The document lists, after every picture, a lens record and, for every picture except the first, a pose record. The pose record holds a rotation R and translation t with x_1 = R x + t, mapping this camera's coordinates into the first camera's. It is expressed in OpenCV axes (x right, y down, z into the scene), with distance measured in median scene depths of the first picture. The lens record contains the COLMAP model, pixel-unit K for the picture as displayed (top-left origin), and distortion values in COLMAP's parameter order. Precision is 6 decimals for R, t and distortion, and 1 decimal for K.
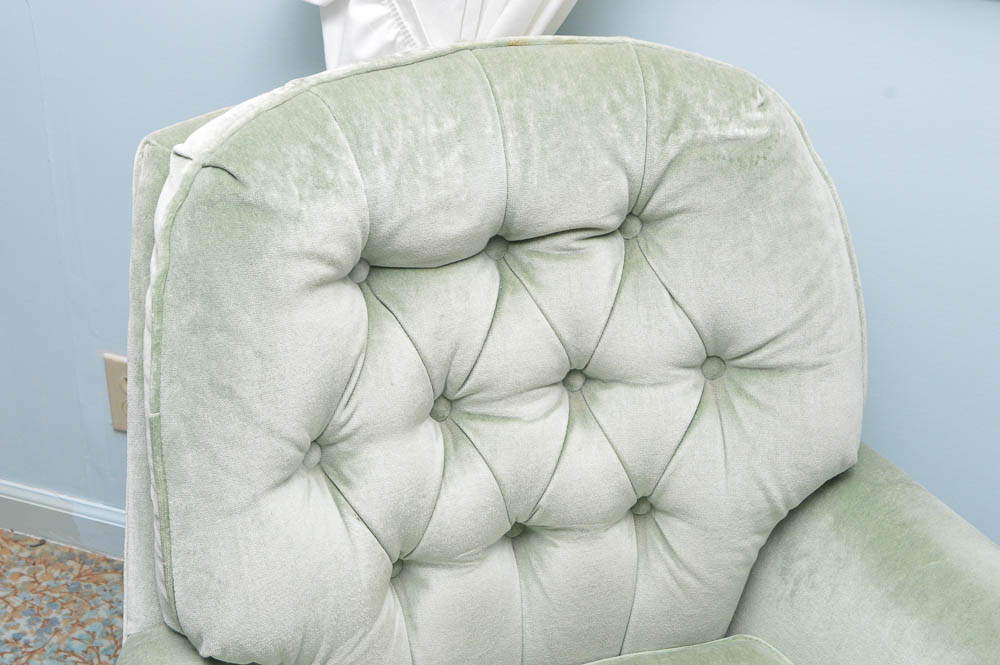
lens RADIAL K [[1433.9, 0, 501.9], [0, 1433.9, 331.9], [0, 0, 1]] dist [0.026329, 0.000000]
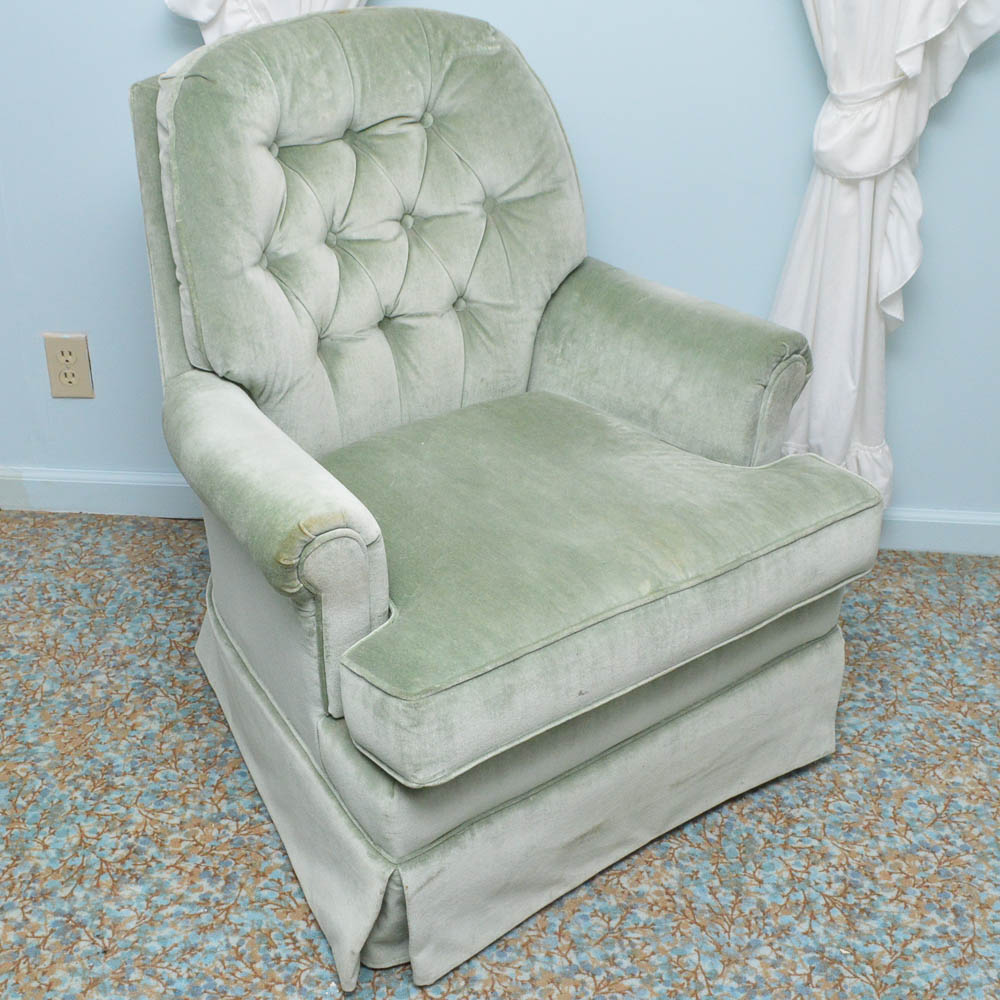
lens RADIAL K [[1565.2, 0, 495.3], [0, 1565.2, 500.9], [0, 0, 1]] dist [-0.083588, 0.000000]
pose [[0.971061, -0.155263, 0.181479, -0.212784], [0.166553, 0.984833, -0.048627, 0.431126], [-0.171177, 0.077445, 0.982192, -0.679981]]
